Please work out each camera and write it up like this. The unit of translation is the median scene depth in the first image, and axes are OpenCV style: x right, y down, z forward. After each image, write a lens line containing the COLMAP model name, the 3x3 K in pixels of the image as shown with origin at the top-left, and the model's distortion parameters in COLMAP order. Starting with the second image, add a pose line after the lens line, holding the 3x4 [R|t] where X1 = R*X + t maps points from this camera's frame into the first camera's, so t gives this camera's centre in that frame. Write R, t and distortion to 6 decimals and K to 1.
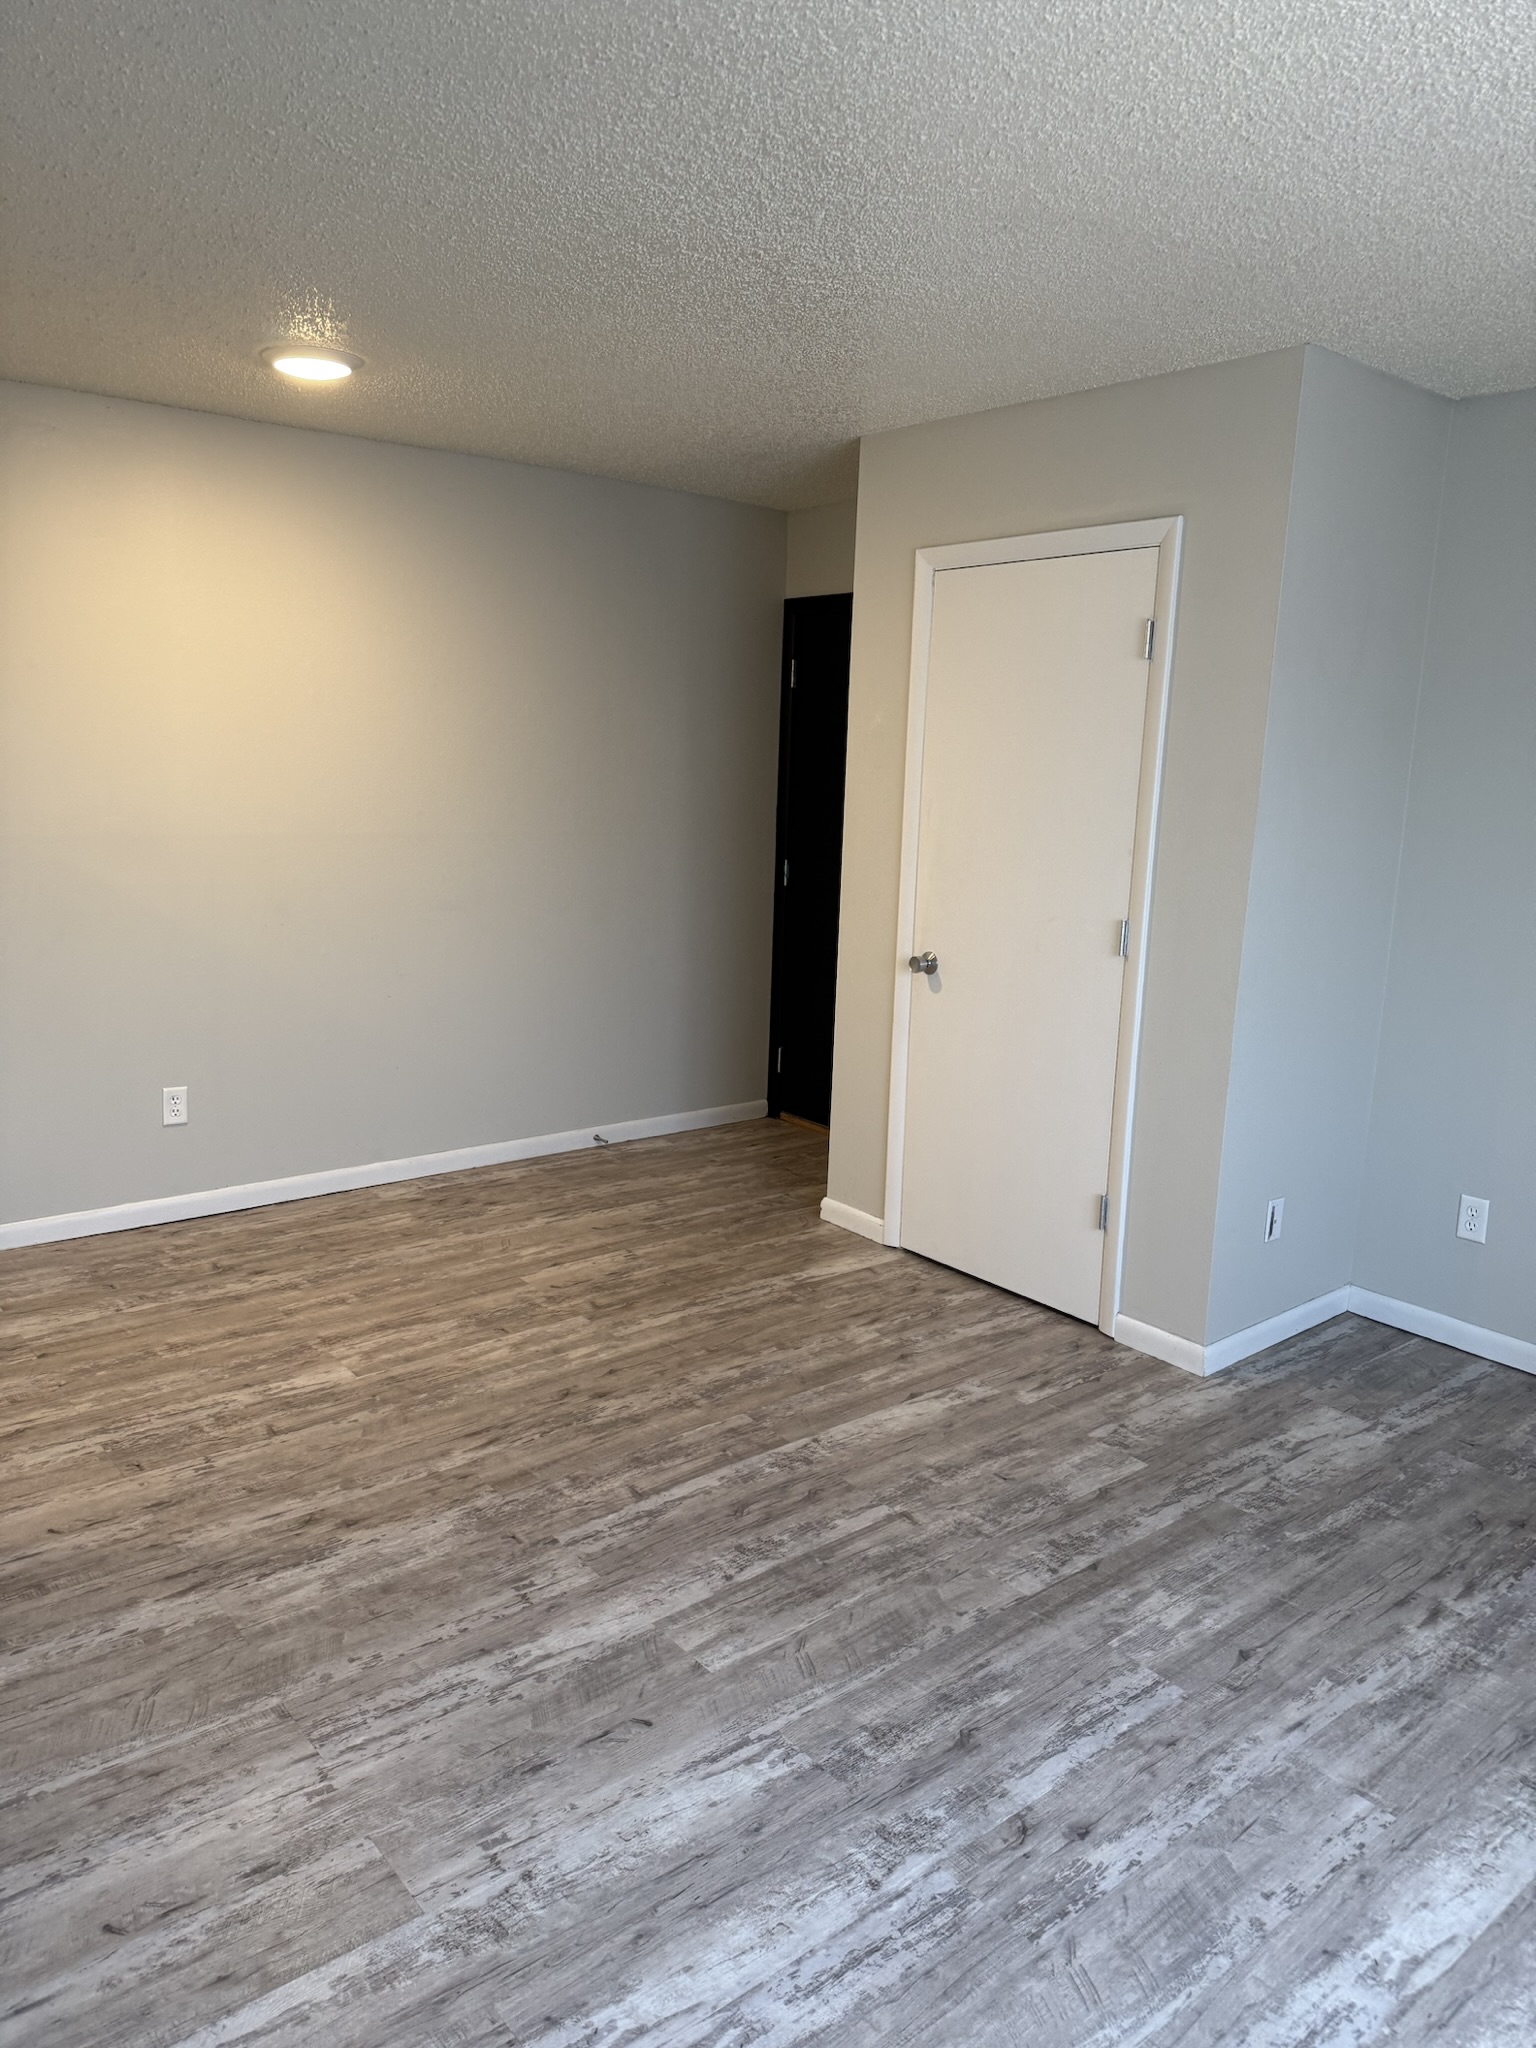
lens RADIAL K [[1446.6, 0, 764.2], [0, 1446.6, 1014.3], [0, 0, 1]] dist [0.055987, -0.042673]
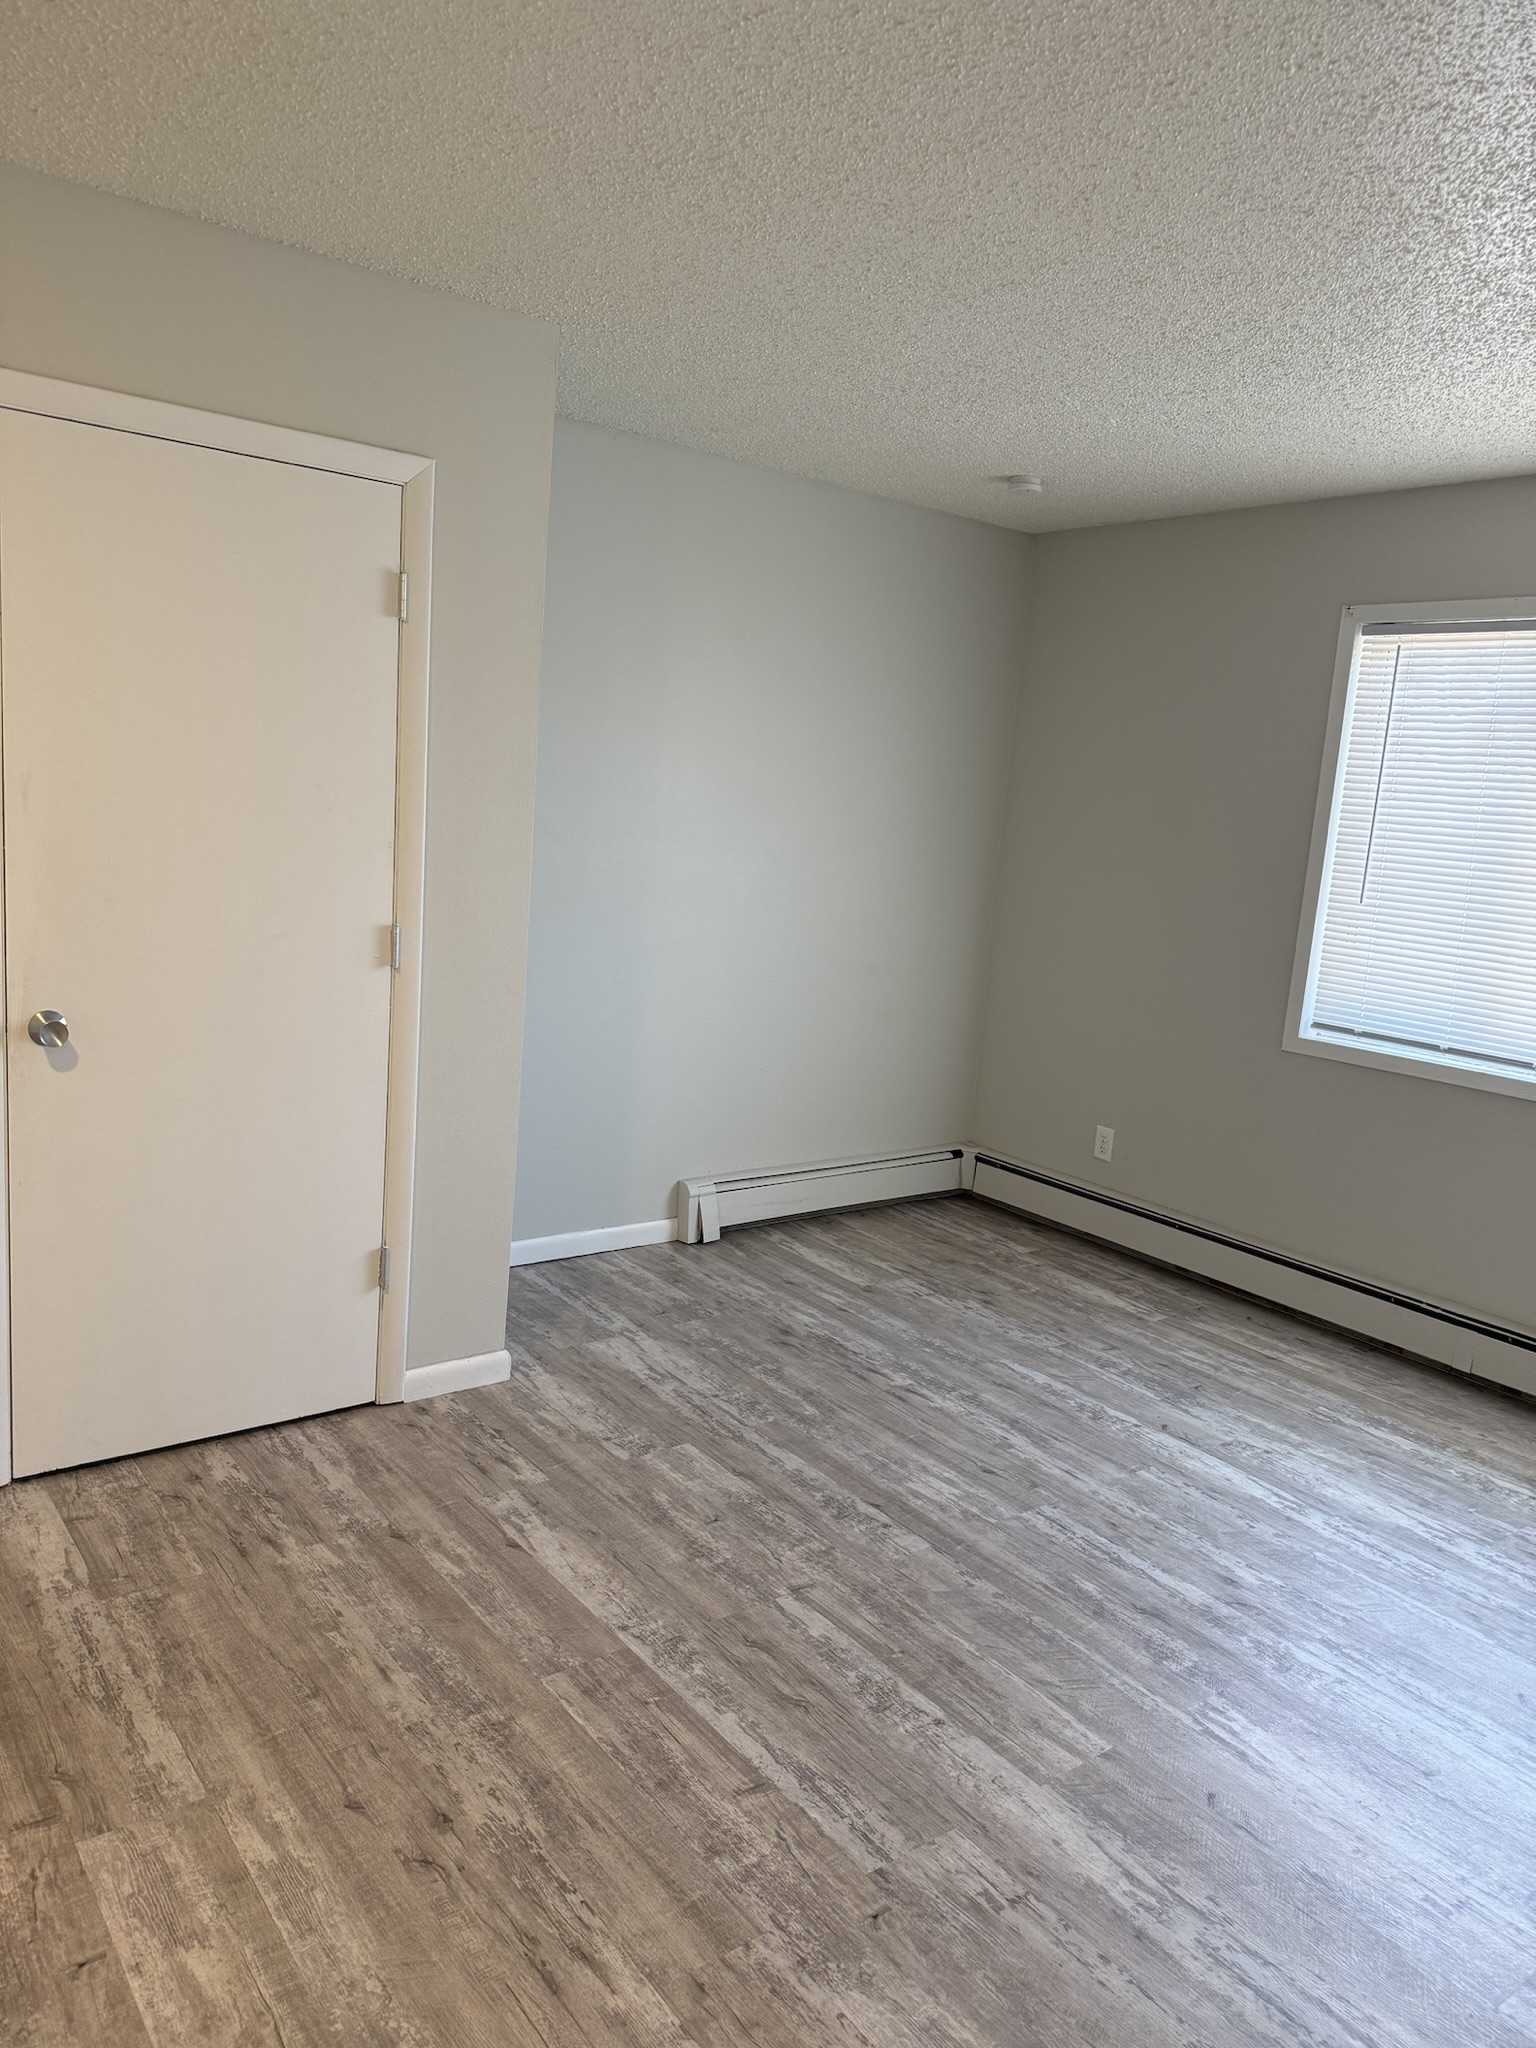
lens RADIAL K [[1446.6, 0, 778.7], [0, 1446.6, 1012.8], [0, 0, 1]] dist [0.055987, -0.042673]
pose [[0.027879, -0.185303, 0.982286, -0.771789], [0.108653, 0.977407, 0.181299, -0.188218], [-0.993689, 0.101674, 0.047383, 0.965960]]
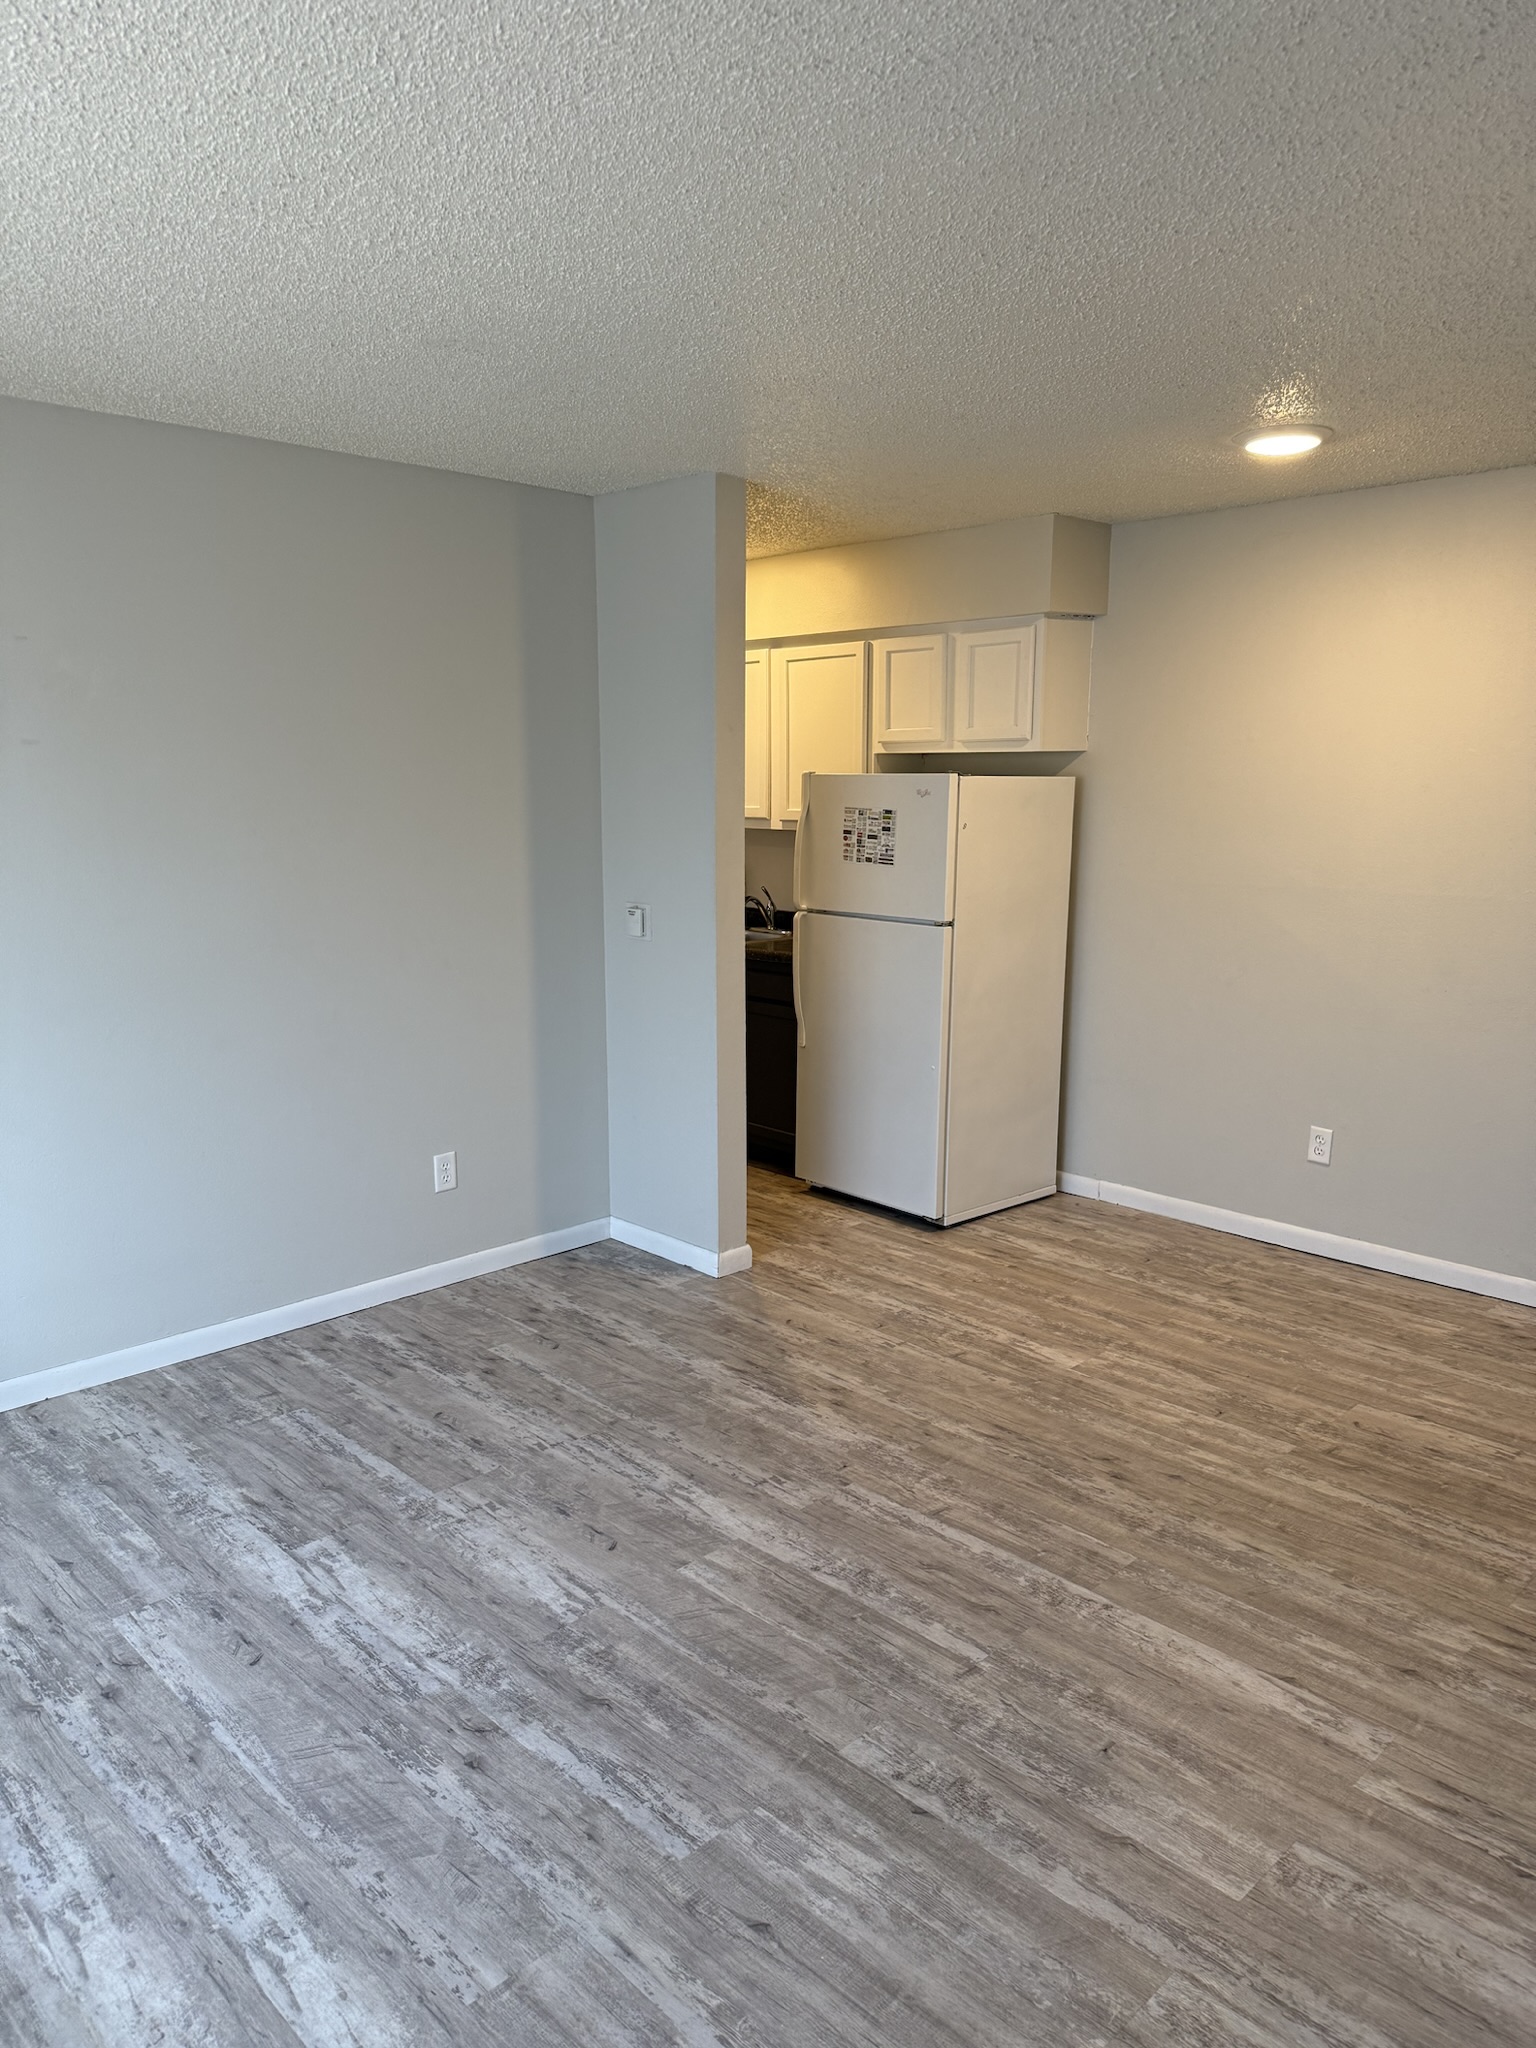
lens RADIAL K [[1446.6, 0, 770.2], [0, 1446.6, 1006.2], [0, 0, 1]] dist [0.055987, -0.042673]
pose [[0.092479, 0.125394, -0.987787, 0.940402], [-0.180722, 0.977676, 0.107190, -0.123490], [0.979177, 0.168602, 0.113076, 0.741265]]
